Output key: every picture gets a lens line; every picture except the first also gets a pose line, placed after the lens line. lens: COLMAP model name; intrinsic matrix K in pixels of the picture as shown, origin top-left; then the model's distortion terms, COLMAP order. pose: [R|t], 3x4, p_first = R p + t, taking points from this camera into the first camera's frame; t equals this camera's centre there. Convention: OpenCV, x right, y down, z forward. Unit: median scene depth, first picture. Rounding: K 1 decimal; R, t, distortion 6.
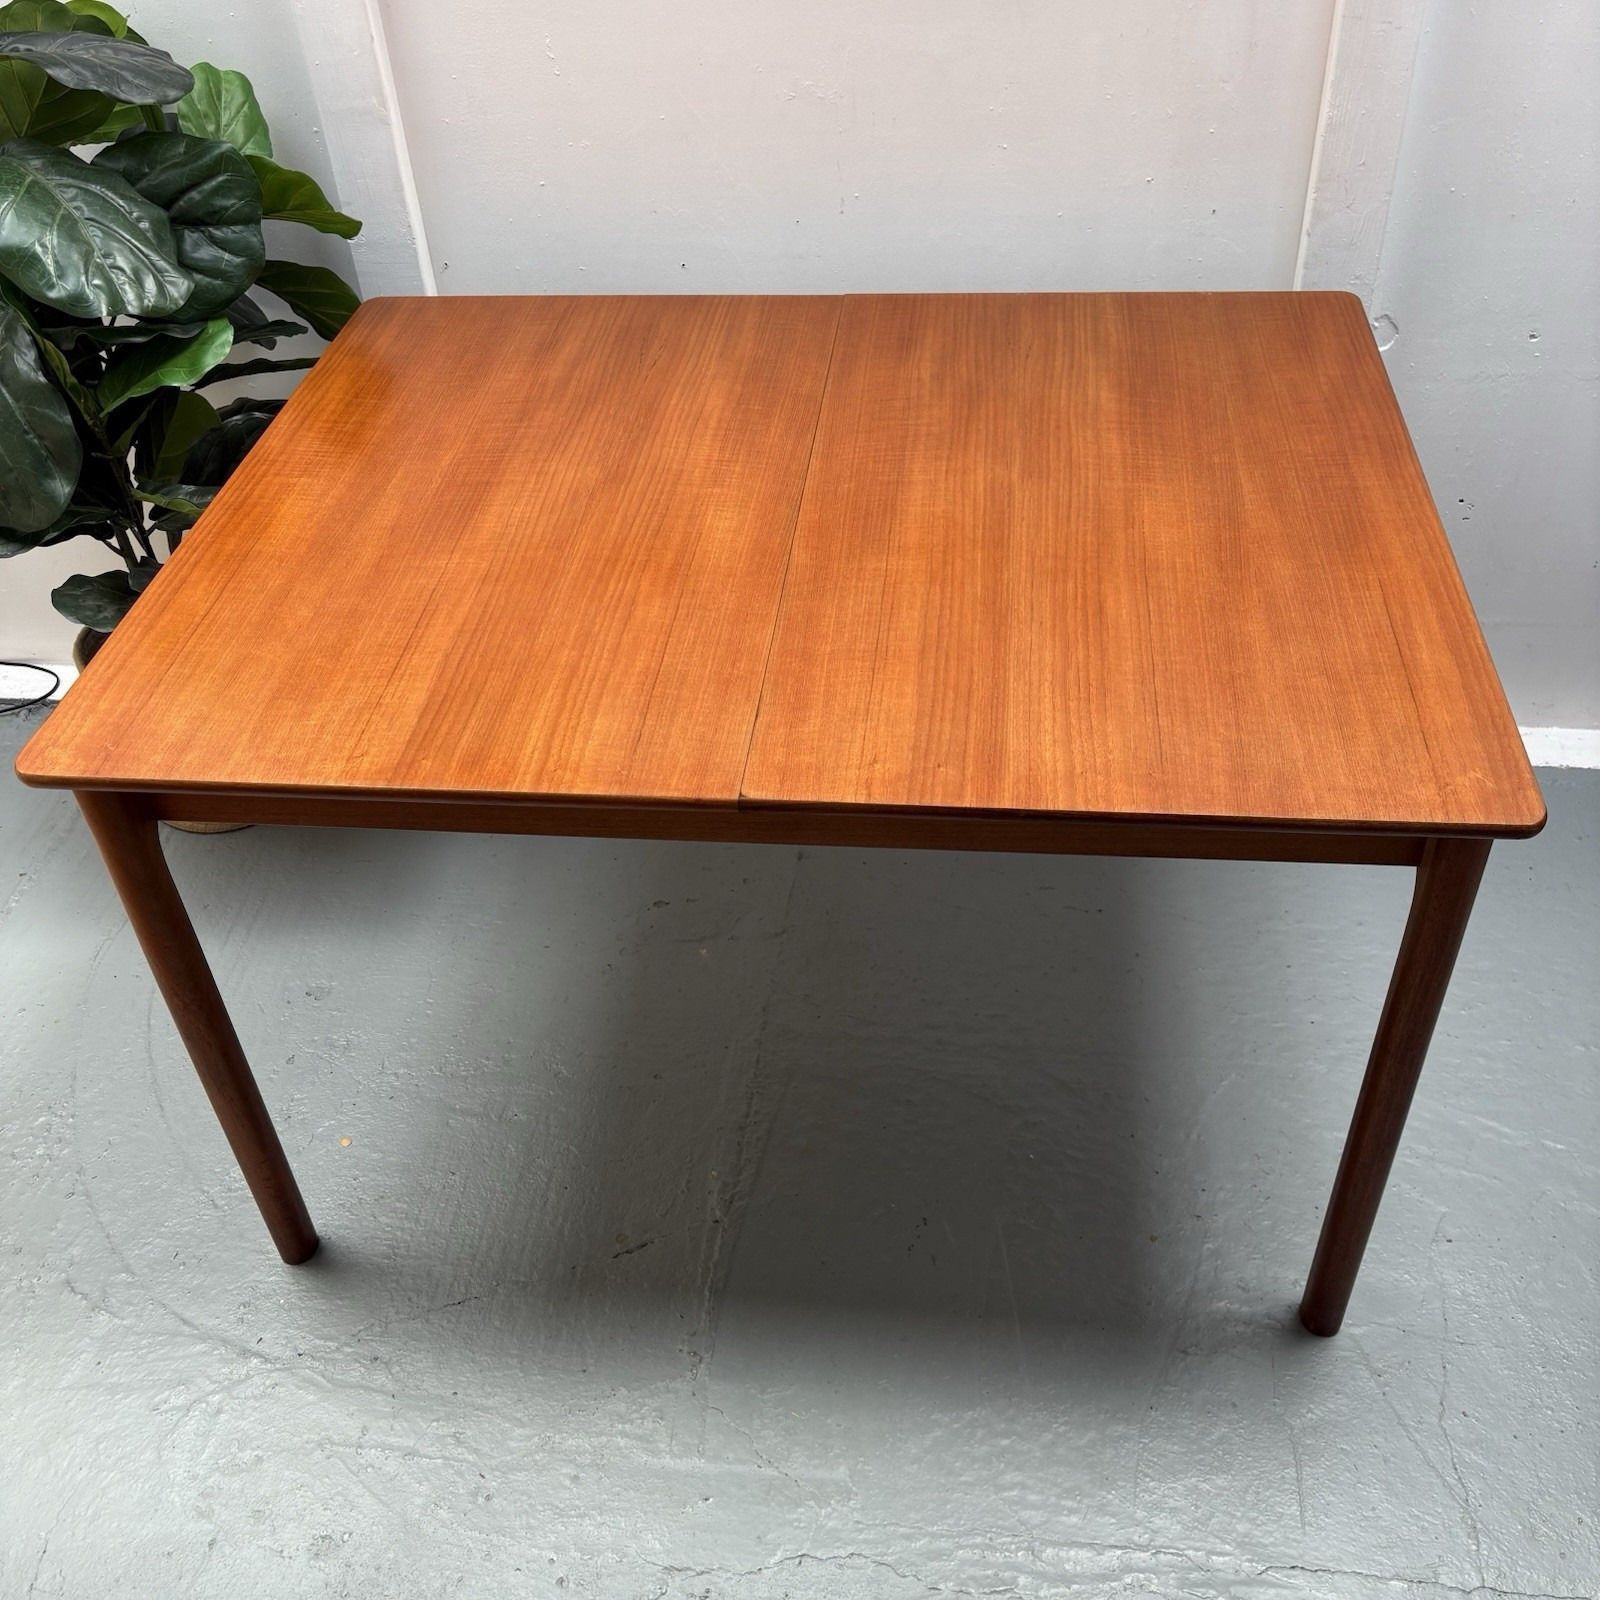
lens RADIAL K [[1629.6, 0, 793.6], [0, 1629.6, 809.5], [0, 0, 1]] dist [0.019112, 0.000000]
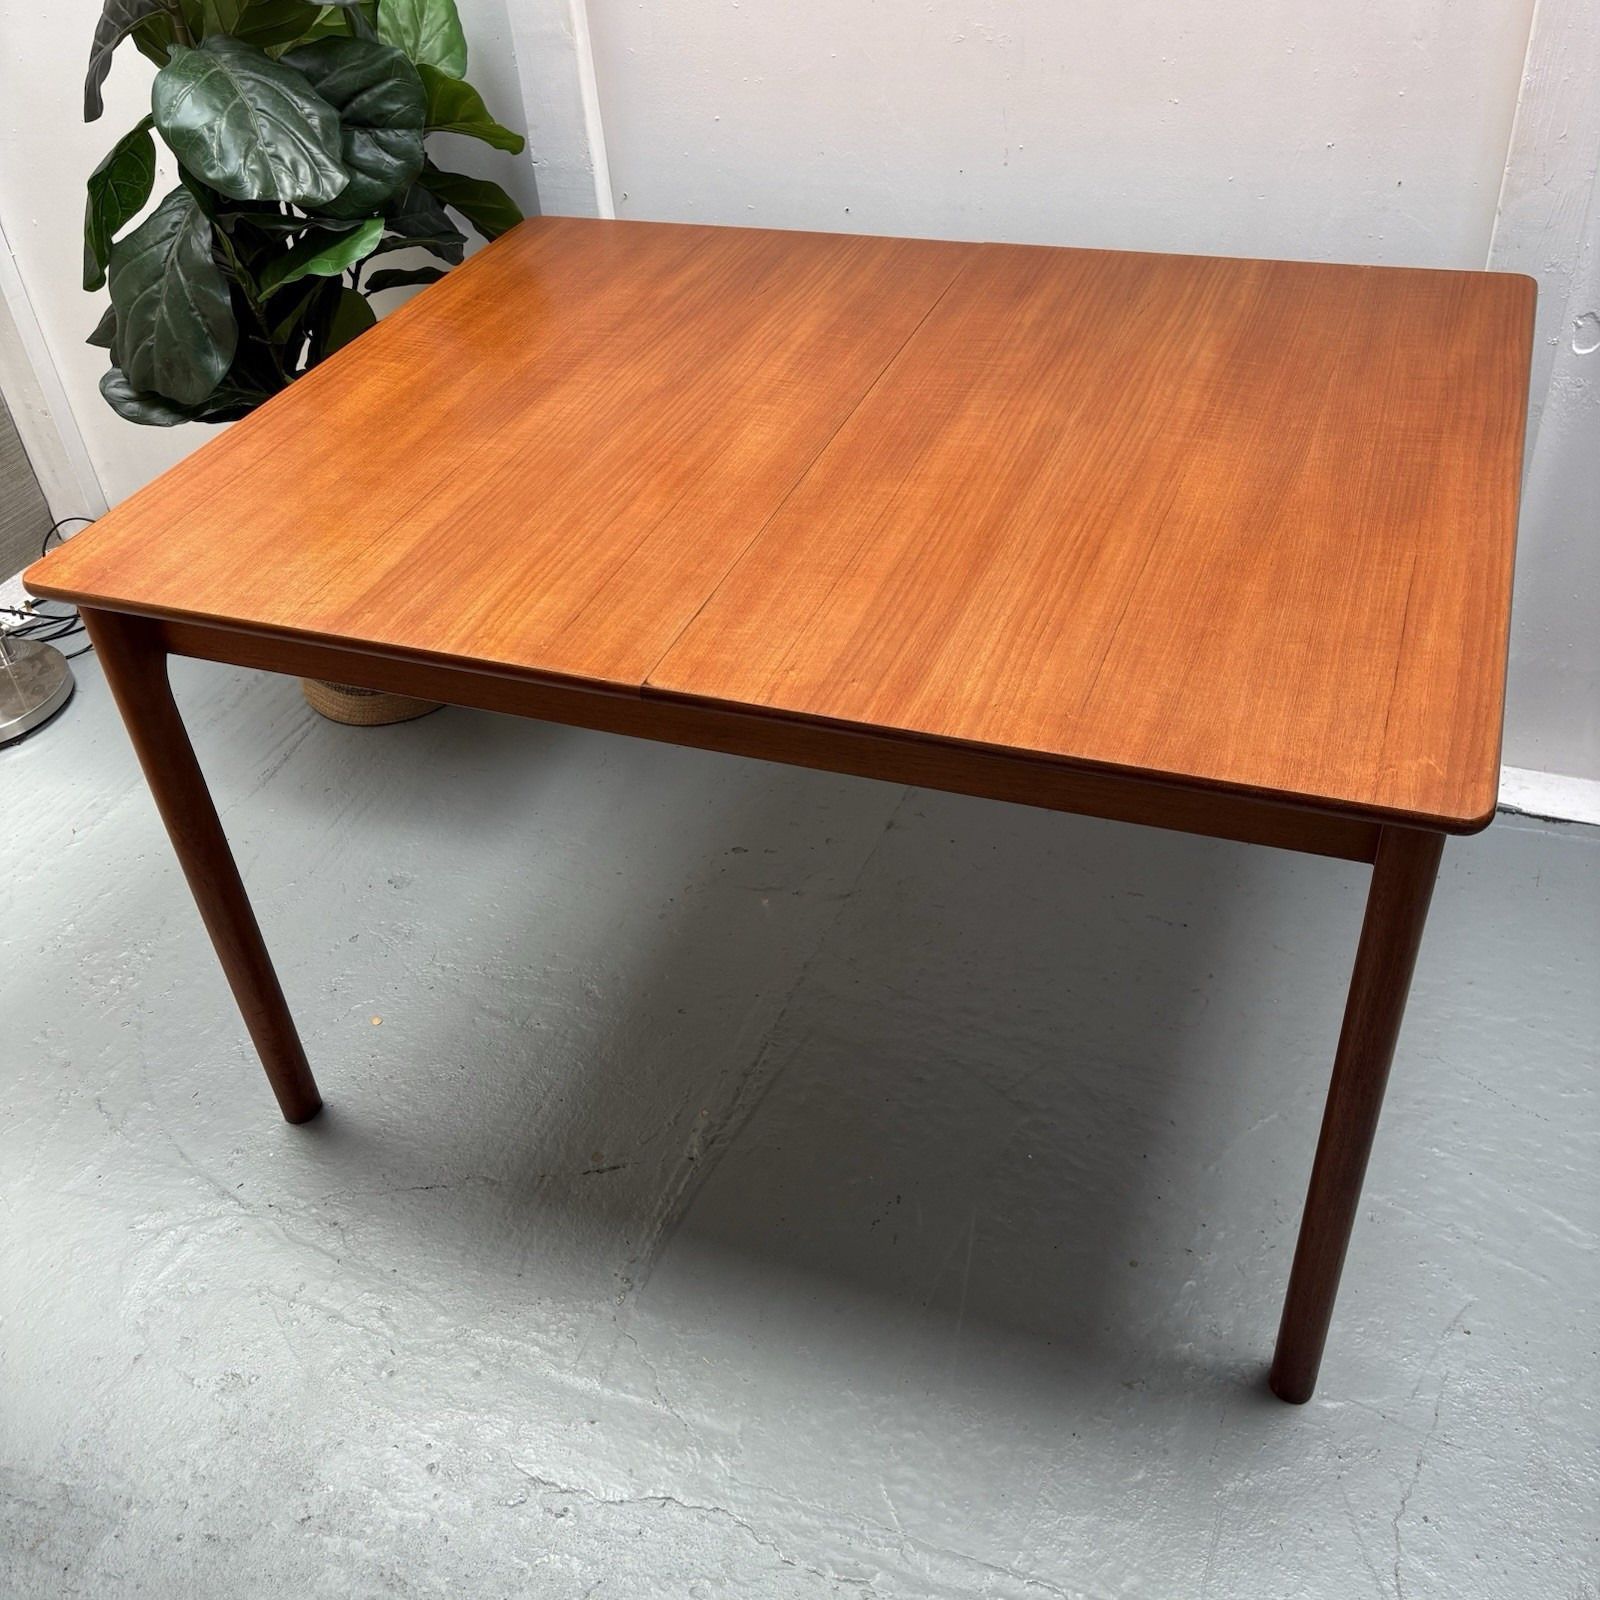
lens RADIAL K [[1629.6, 0, 795.8], [0, 1629.6, 801.9], [0, 0, 1]] dist [0.019112, 0.000000]
pose [[0.968133, 0.143033, -0.205573, 0.201991], [-0.147825, 0.988981, -0.008064, 0.043189], [0.202155, 0.038196, 0.978608, 0.052056]]
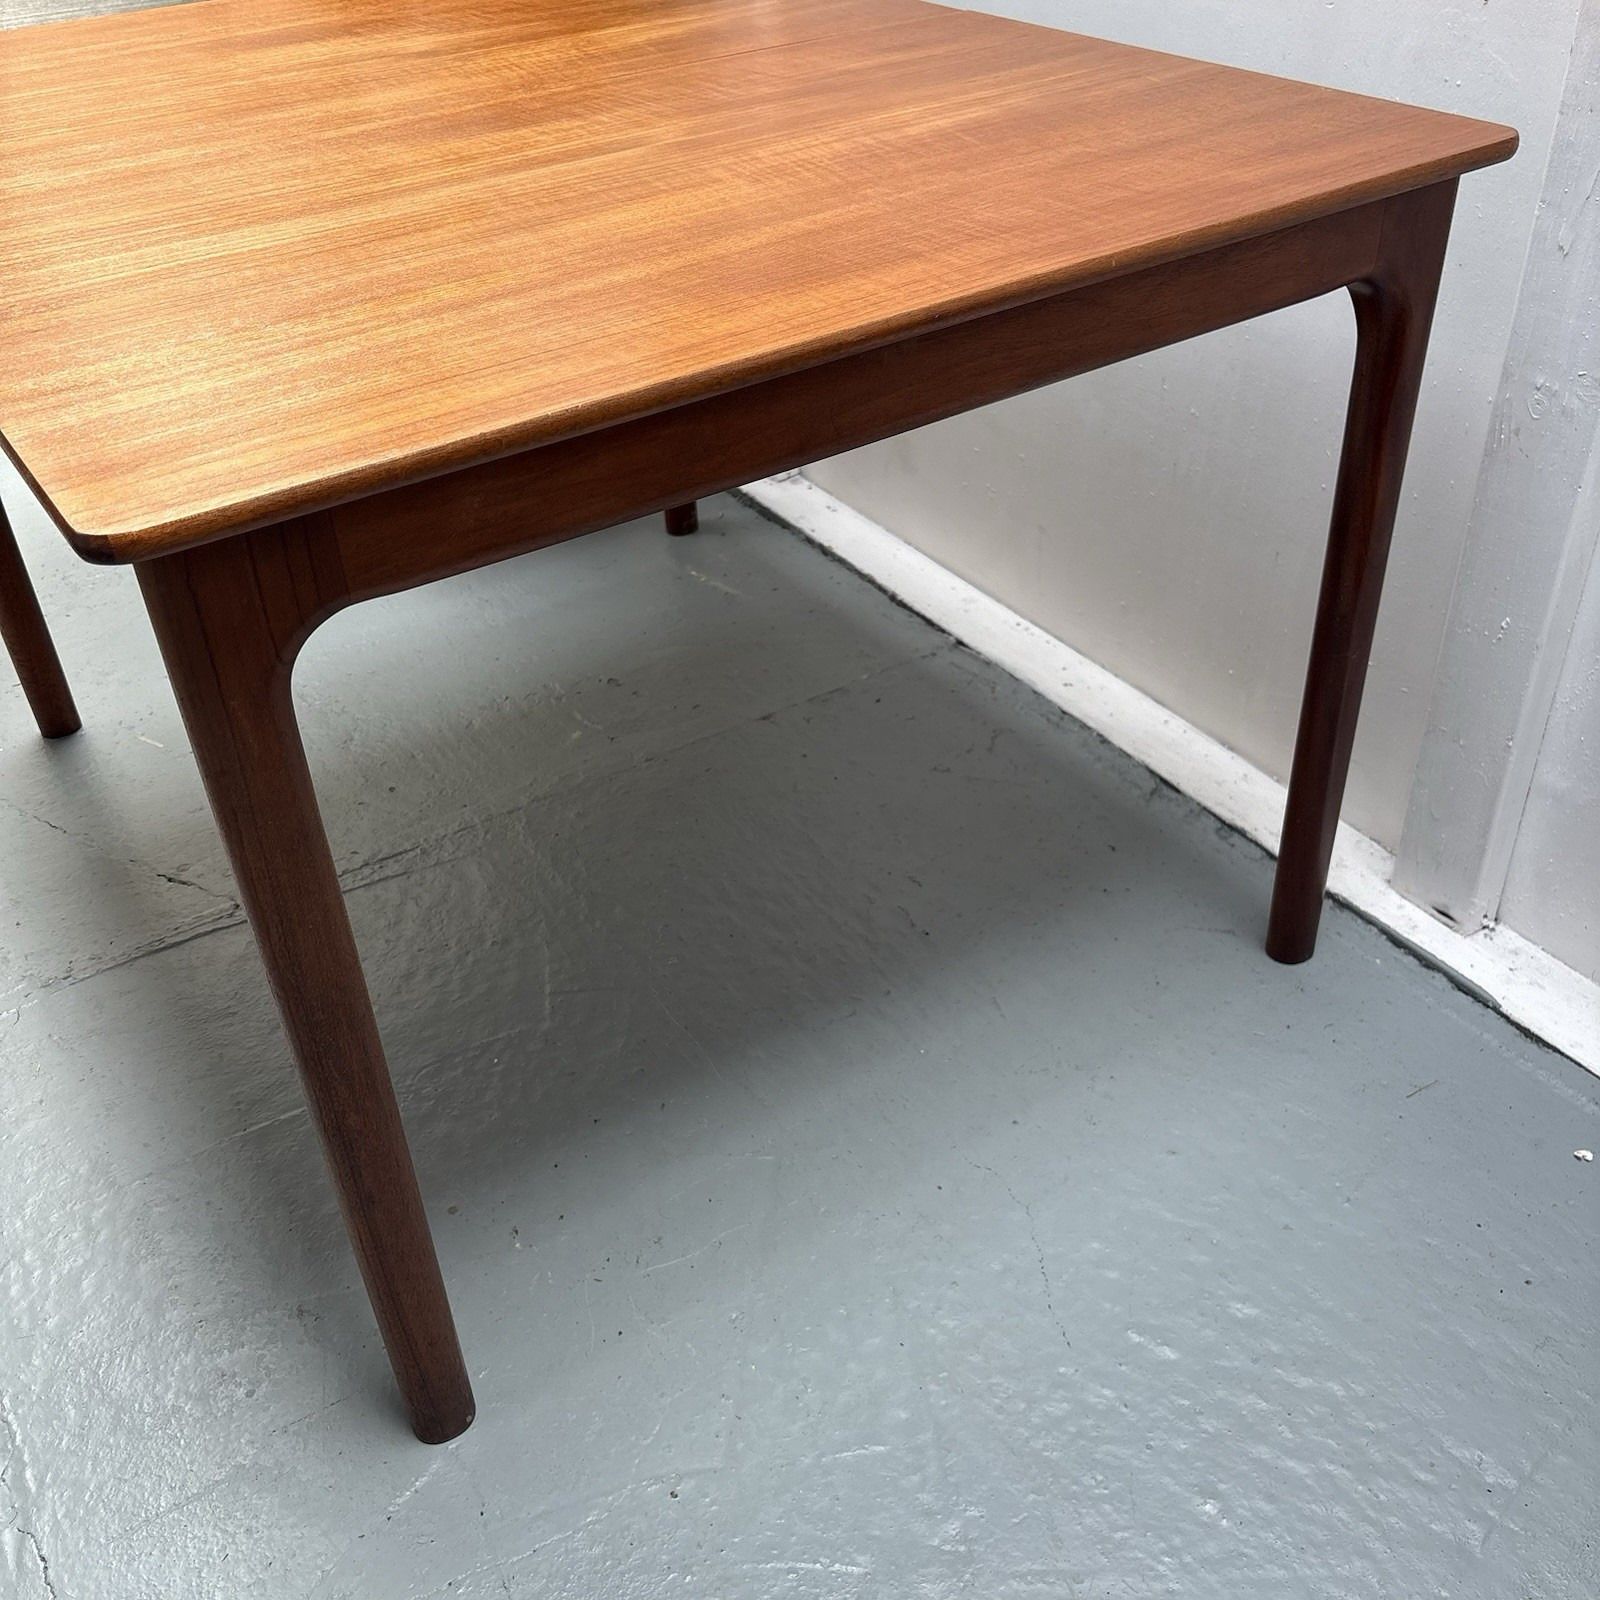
lens RADIAL K [[1629.6, 0, 808.4], [0, 1629.6, 800.9], [0, 0, 1]] dist [0.019112, 0.000000]
pose [[0.647659, 0.468502, -0.600869, 0.728773], [-0.489483, 0.860191, 0.143099, -0.085250], [0.583904, 0.201436, 0.786435, 0.514099]]
